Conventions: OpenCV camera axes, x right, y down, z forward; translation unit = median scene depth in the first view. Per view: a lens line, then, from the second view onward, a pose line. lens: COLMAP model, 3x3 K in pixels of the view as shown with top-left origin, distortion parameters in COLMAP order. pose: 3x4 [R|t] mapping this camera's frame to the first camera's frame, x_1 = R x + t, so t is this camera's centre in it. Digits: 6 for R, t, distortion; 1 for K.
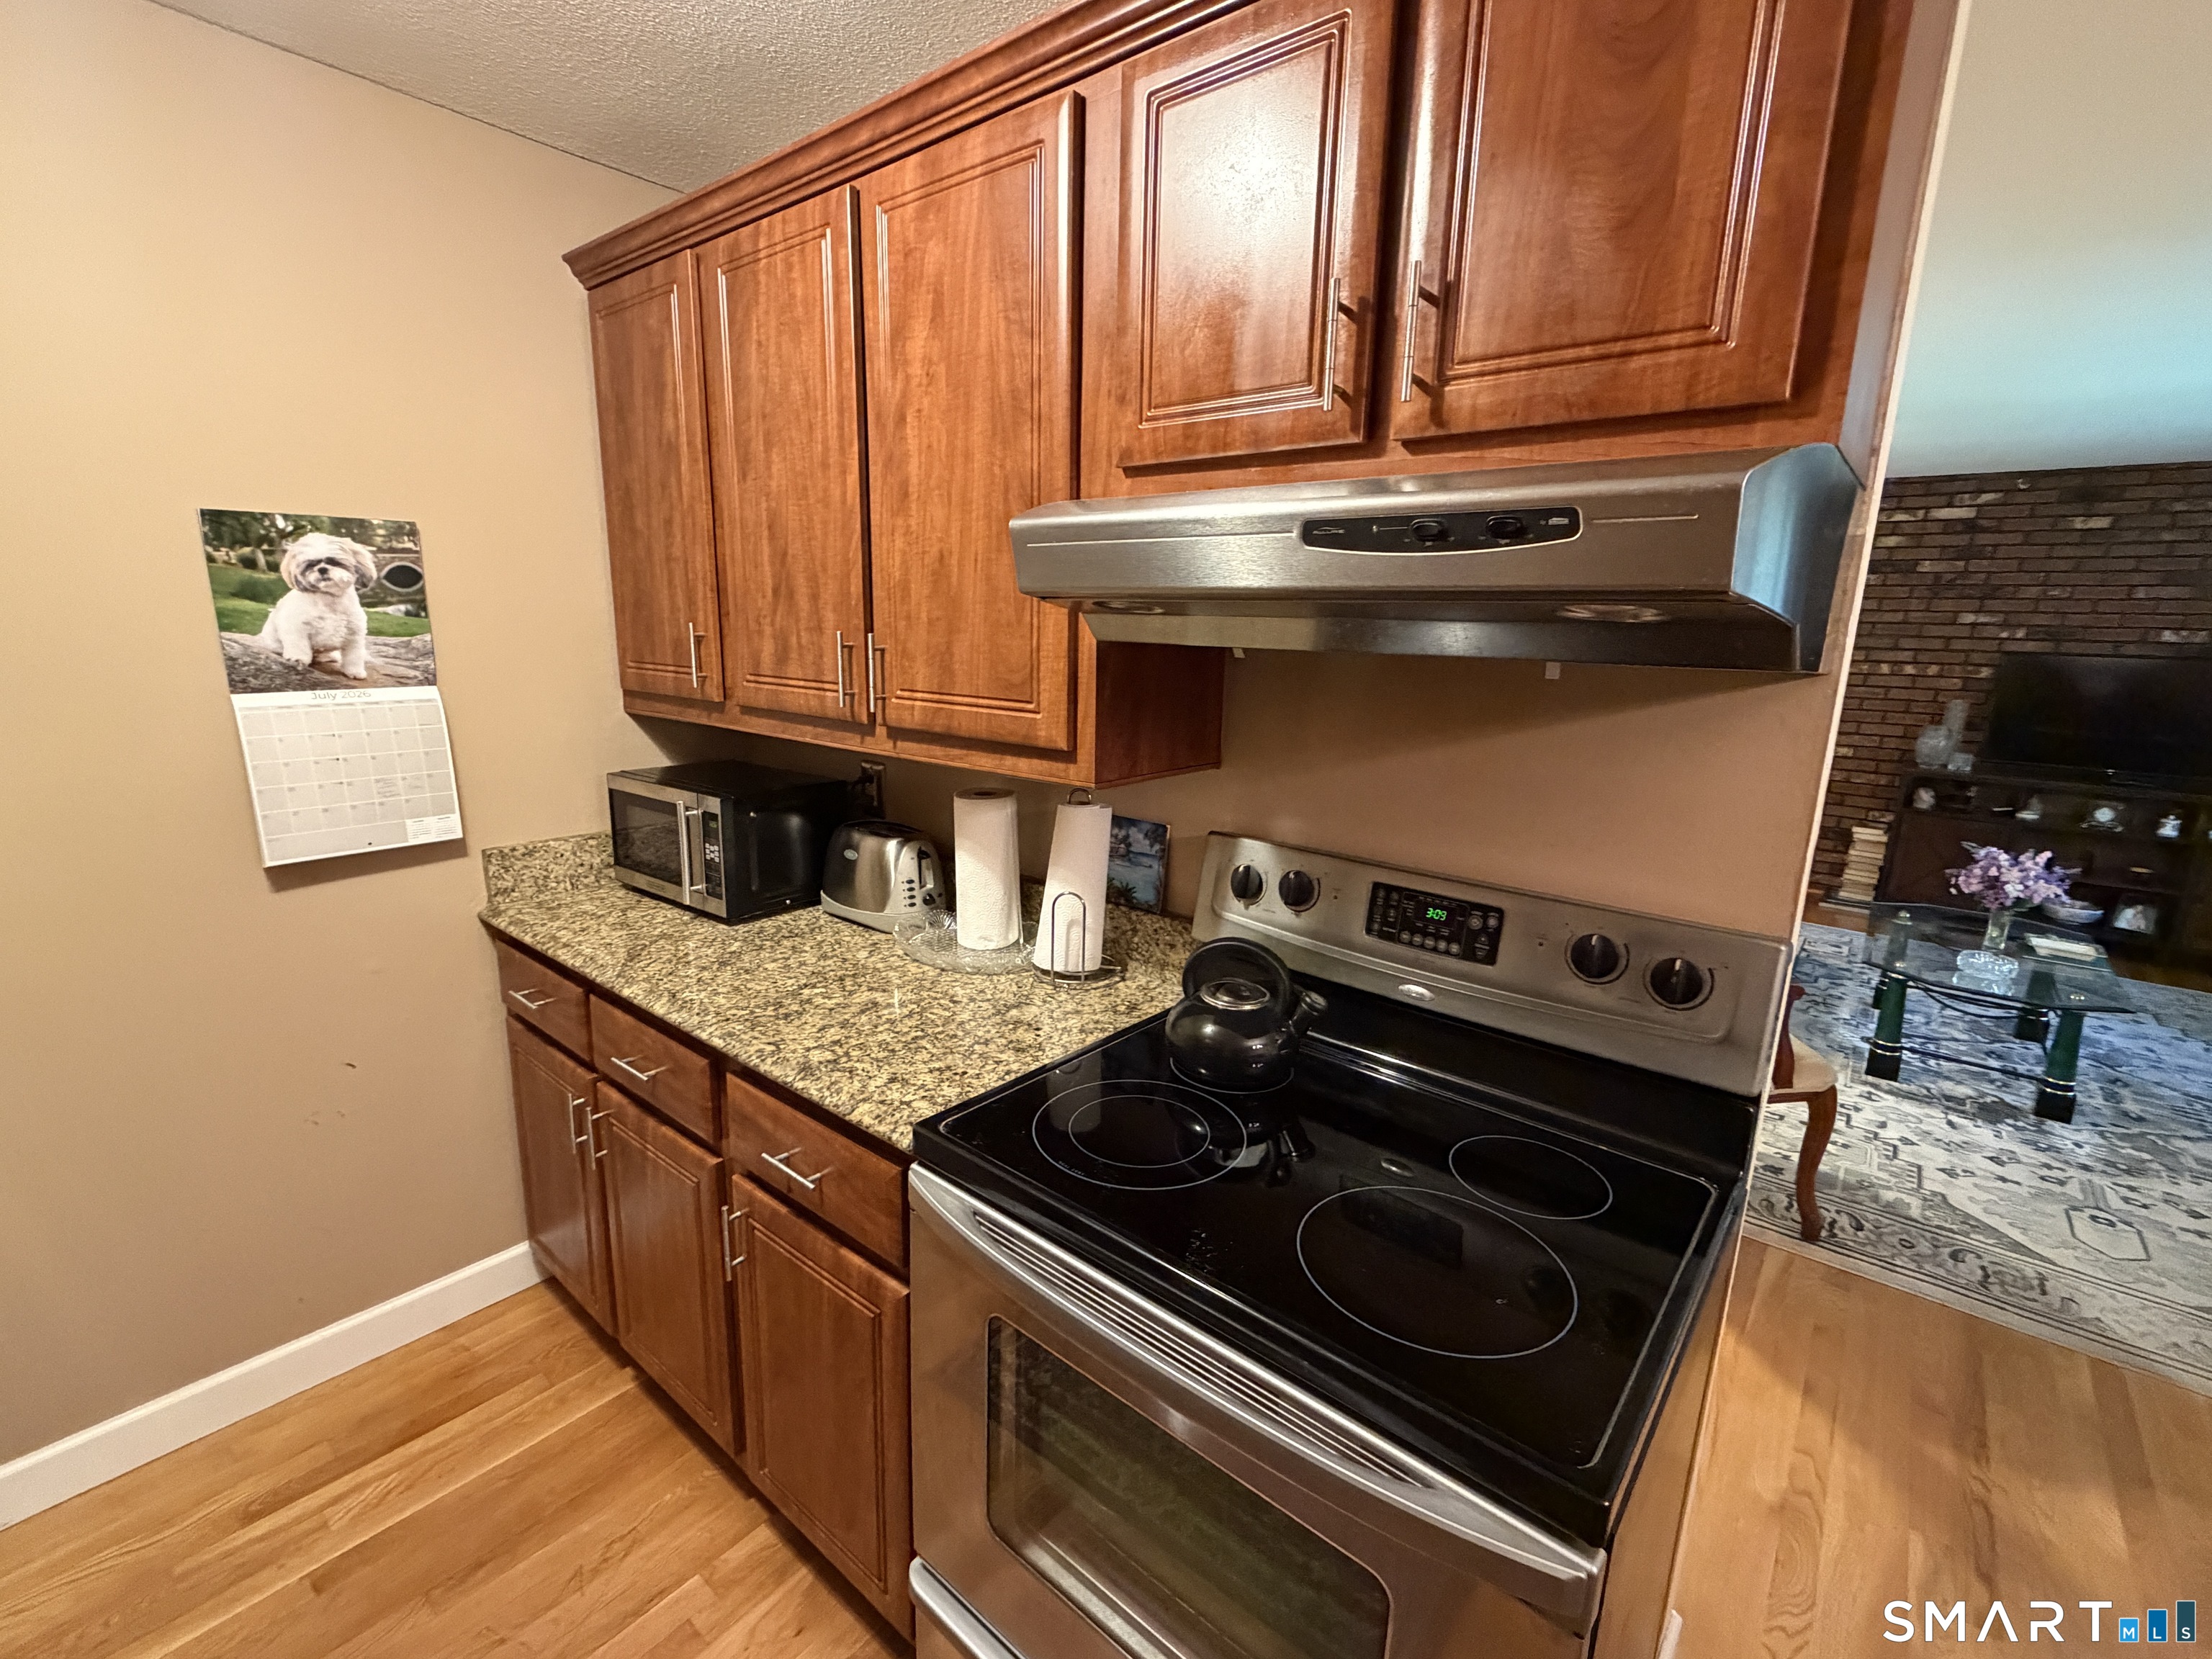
lens RADIAL K [[974.9, 0, 1103.0], [0, 974.9, 832.8], [0, 0, 1]] dist [0.001091, -0.000367]
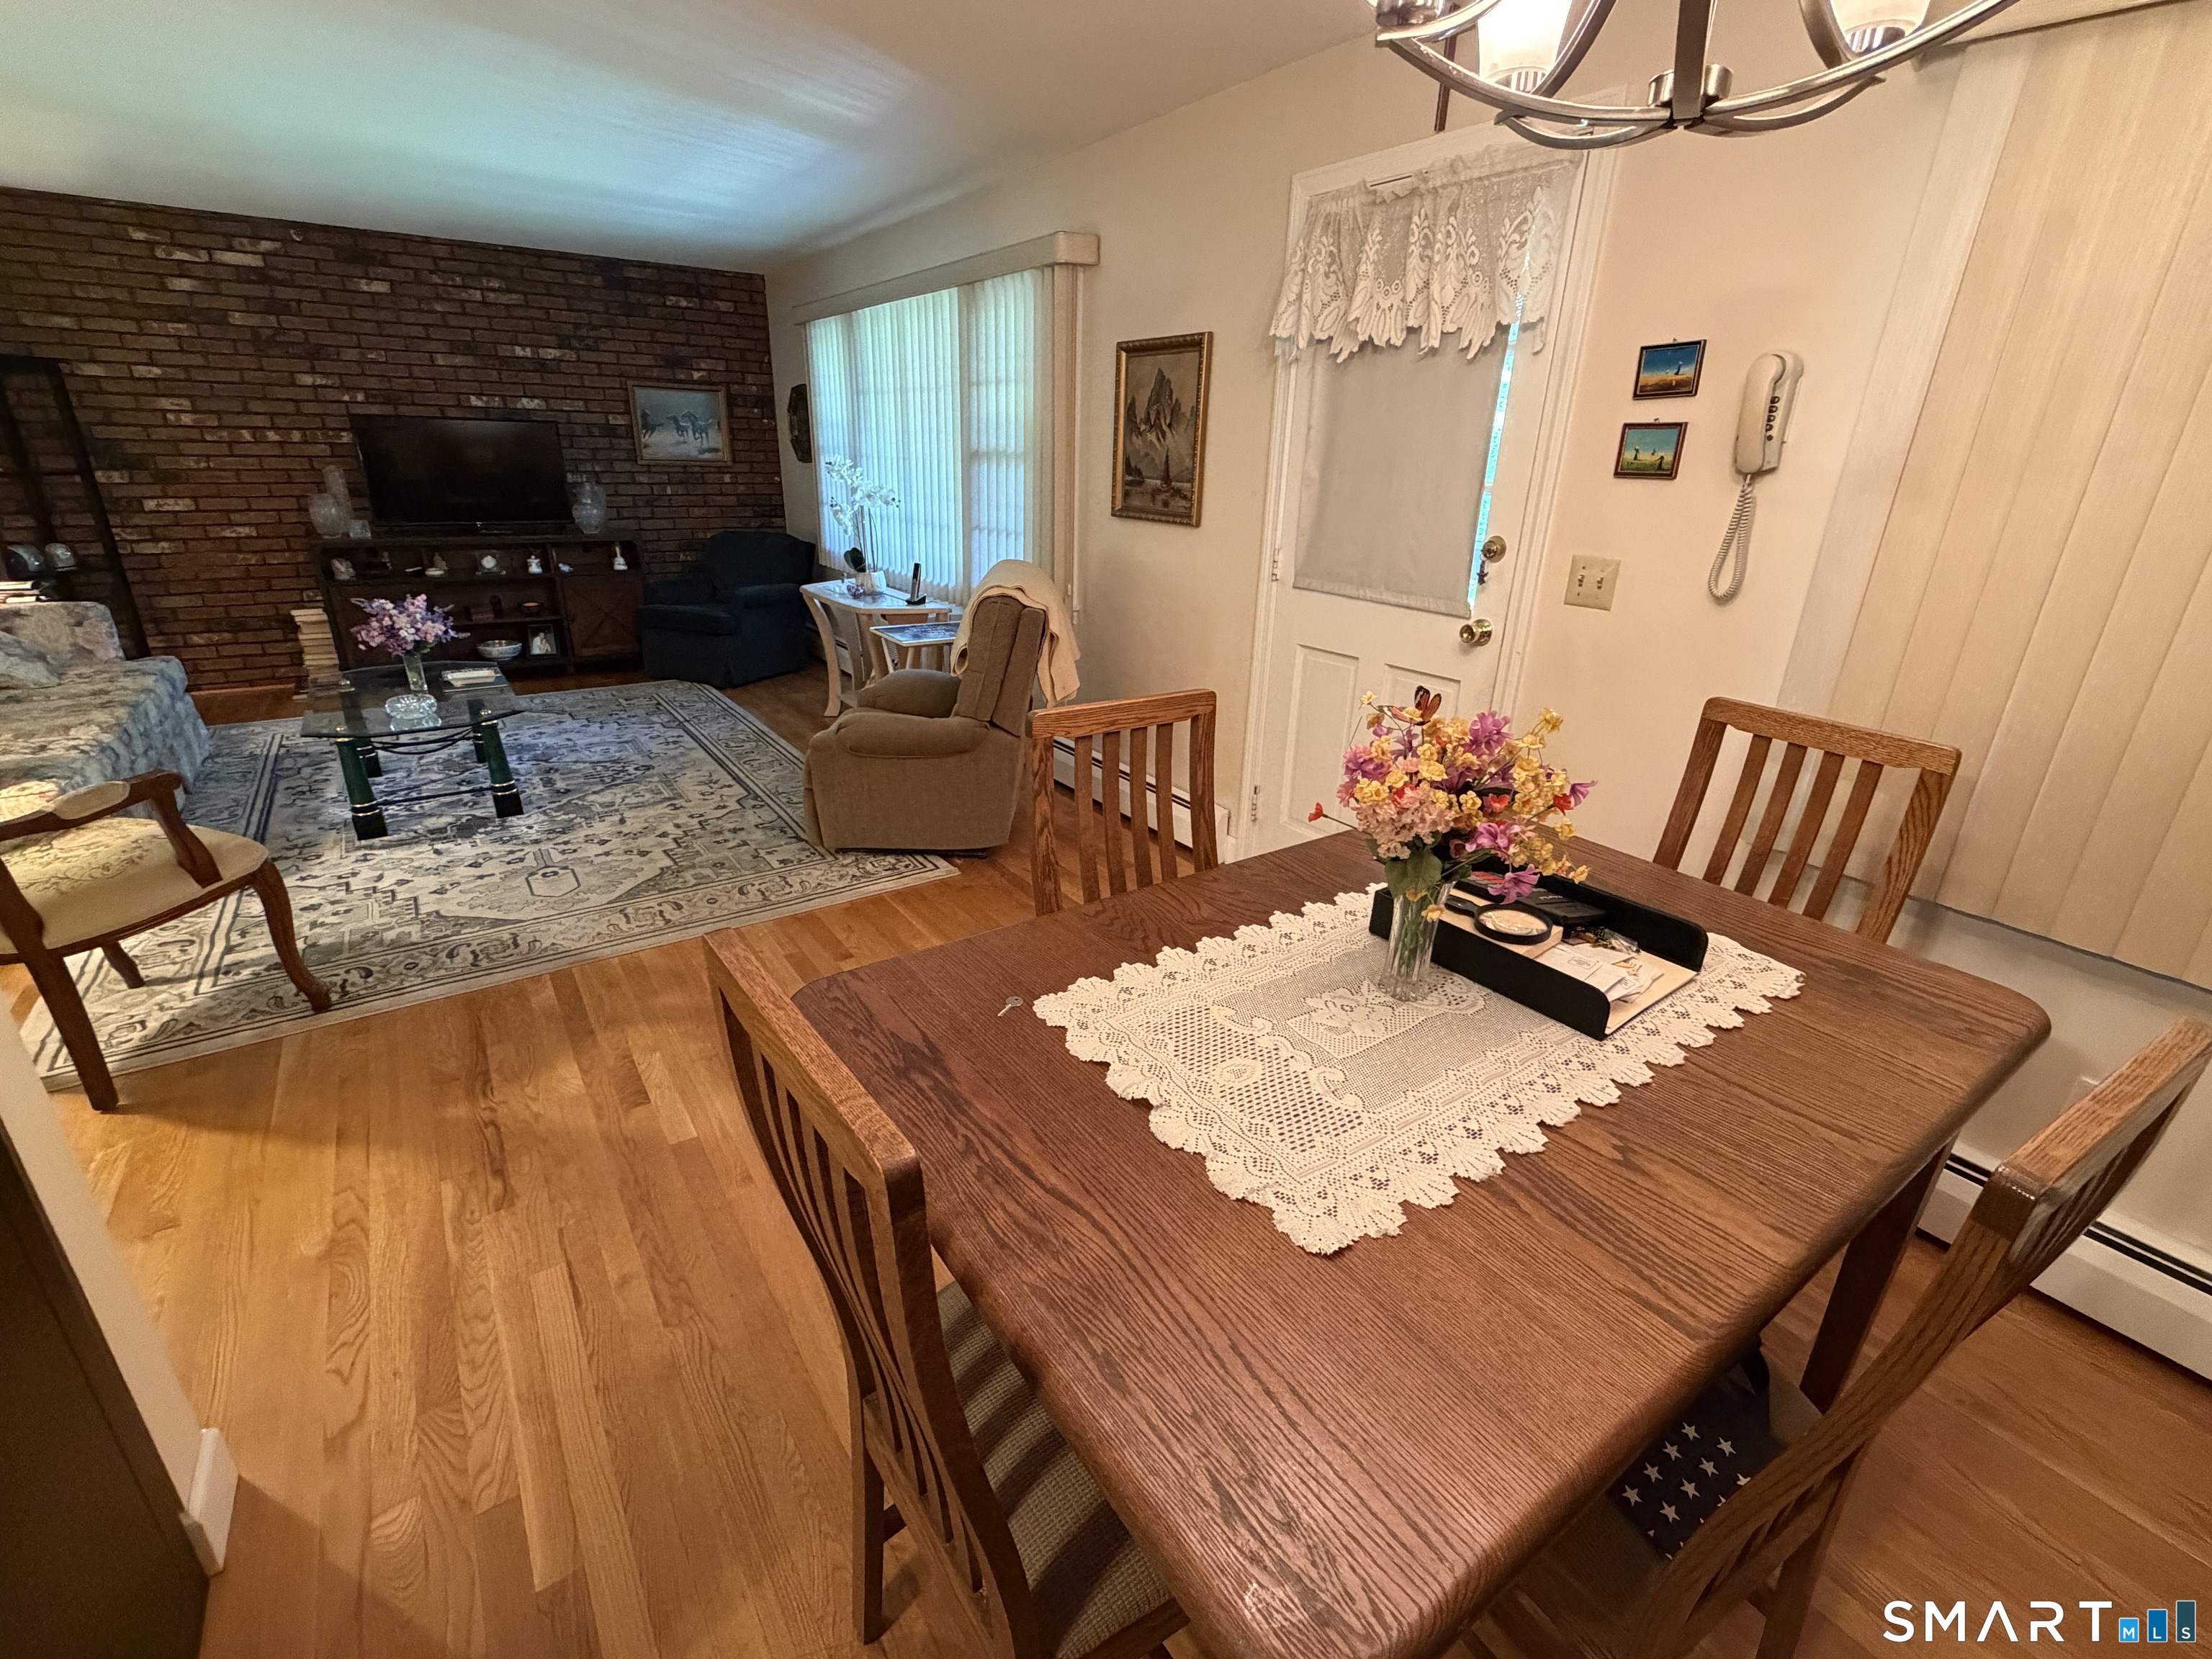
lens RADIAL K [[974.9, 0, 1103.0], [0, 974.9, 832.8], [0, 0, 1]] dist [0.001091, -0.000367]
pose [[0.269811, -0.371278, 0.888457, 0.061533], [0.188124, 0.925220, 0.329510, 0.036296], [-0.944358, 0.078235, 0.319481, -0.051664]]
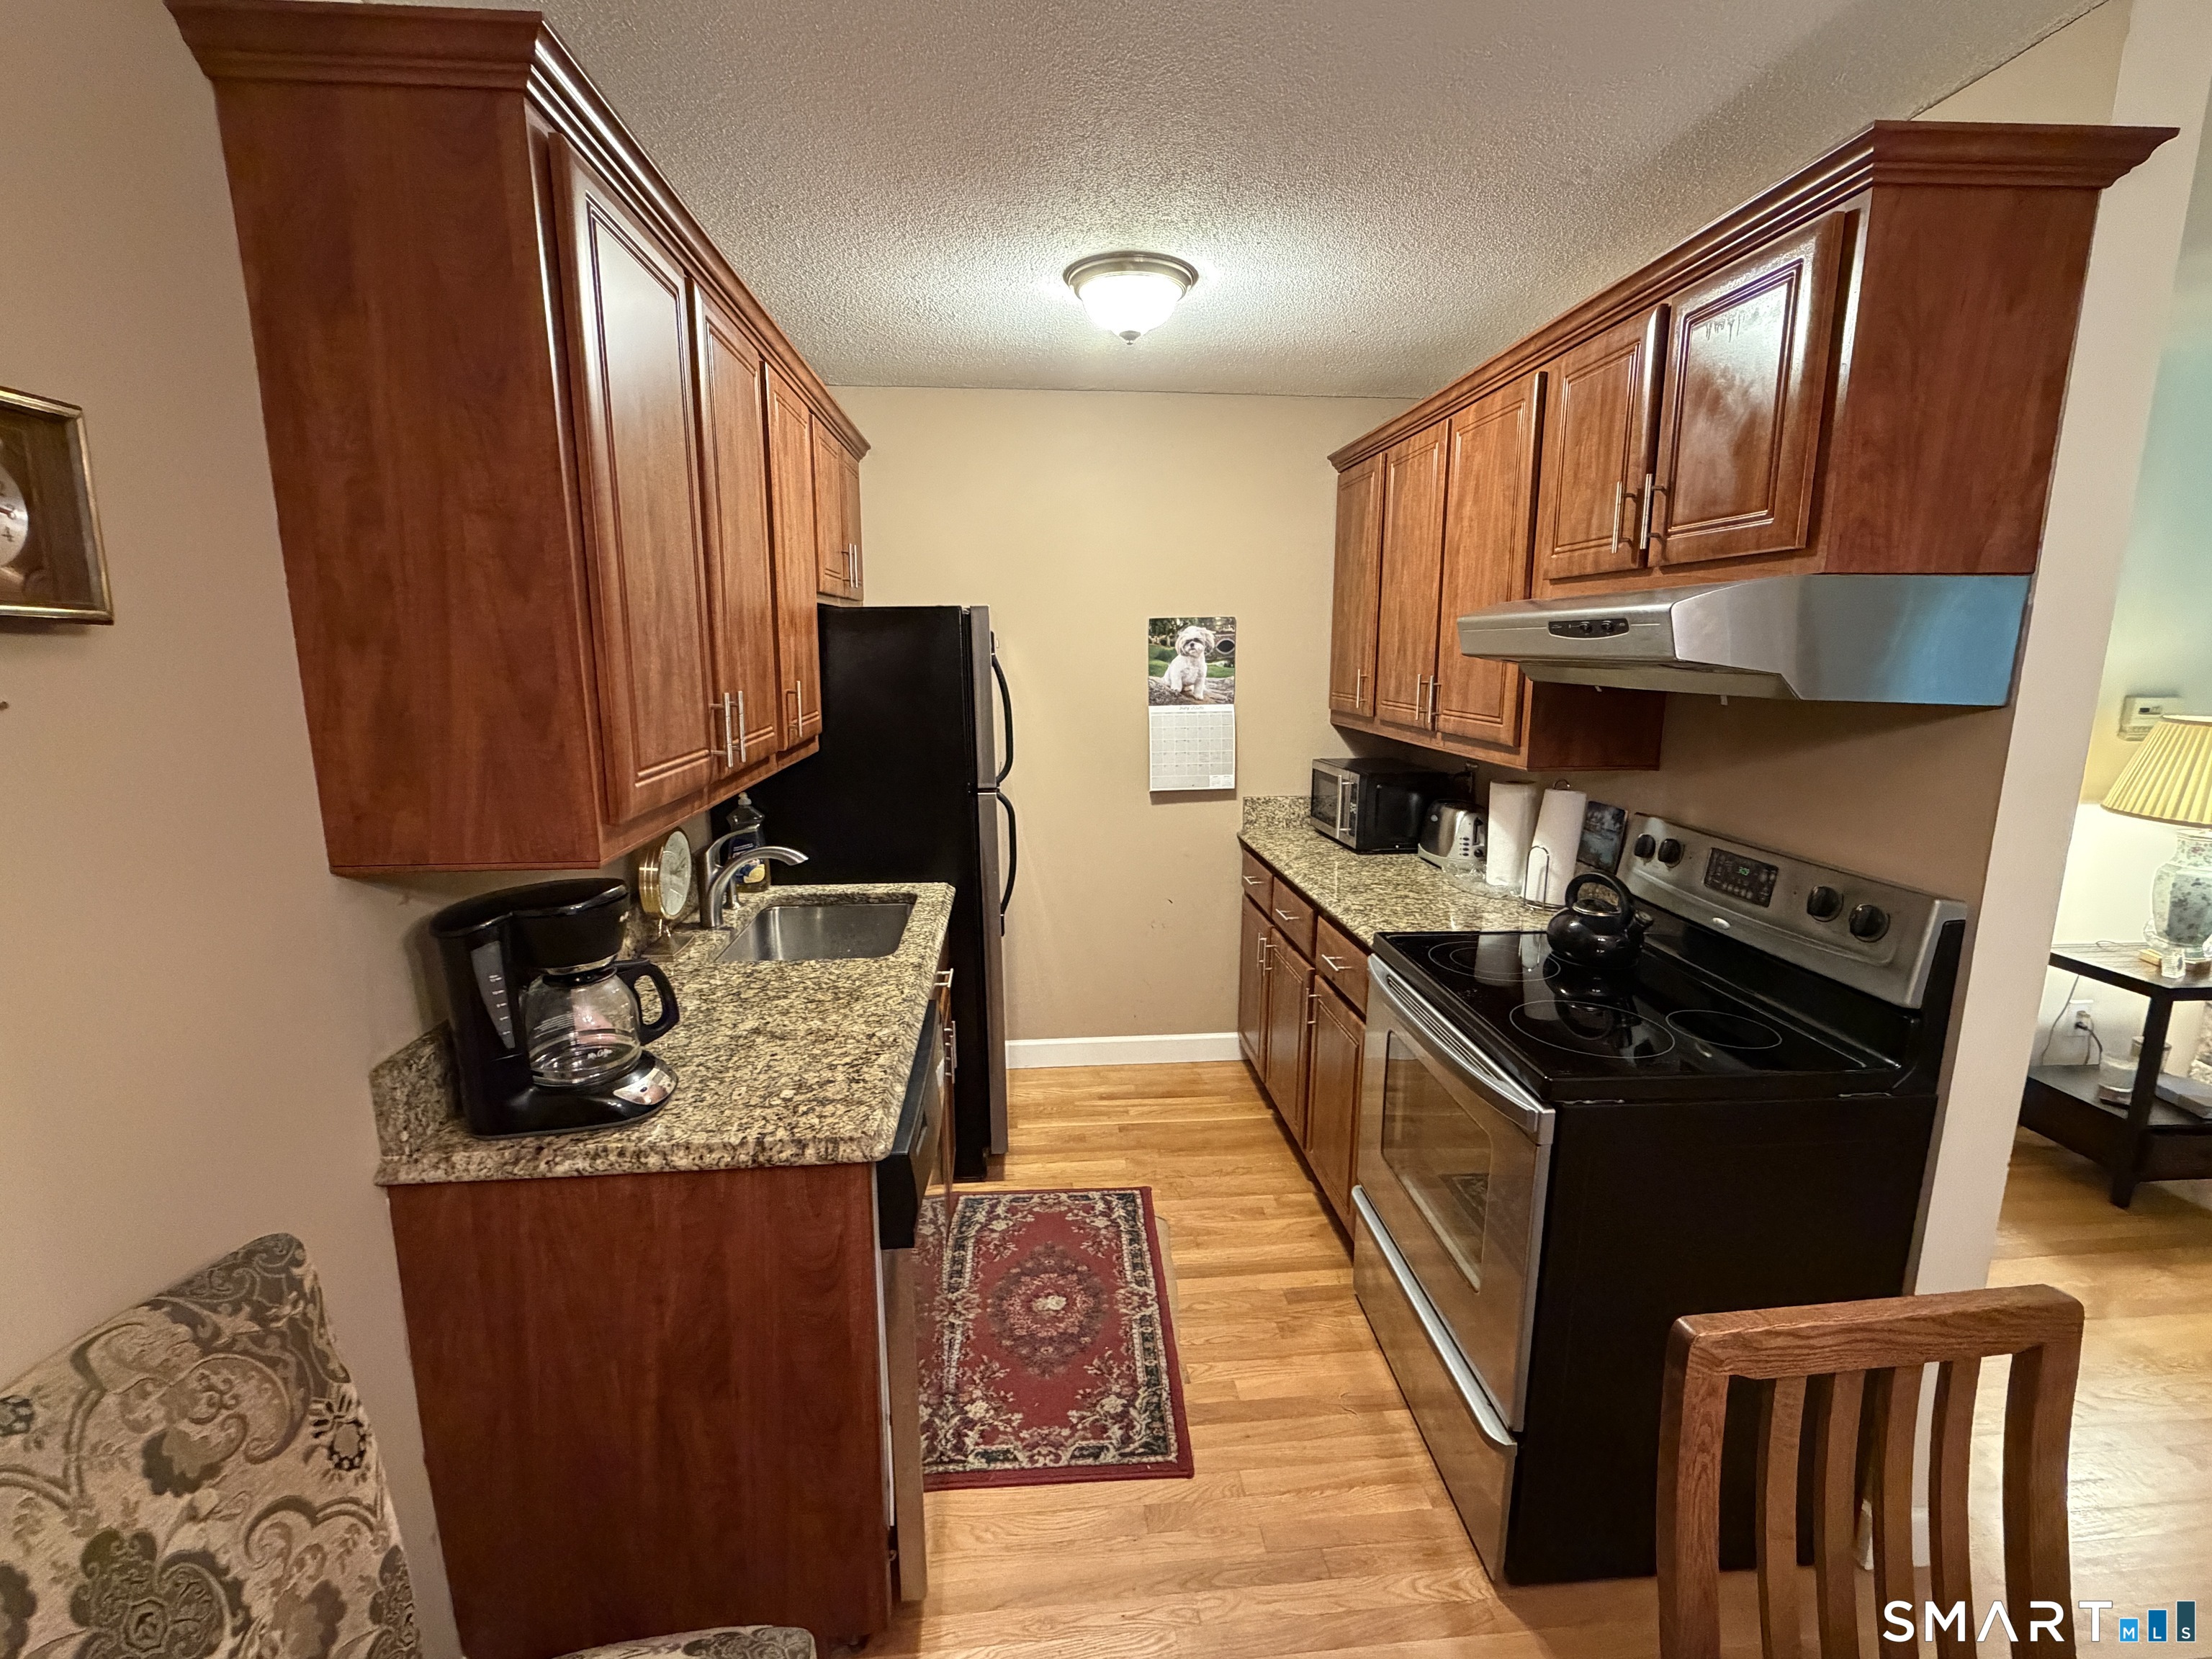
lens RADIAL K [[974.9, 0, 1103.0], [0, 974.9, 832.8], [0, 0, 1]] dist [0.001091, -0.000367]
pose [[0.703048, 0.109561, -0.702652, 0.670231], [-0.133405, 0.990839, 0.021017, 0.121266], [0.698517, 0.078961, 0.711223, -0.666432]]
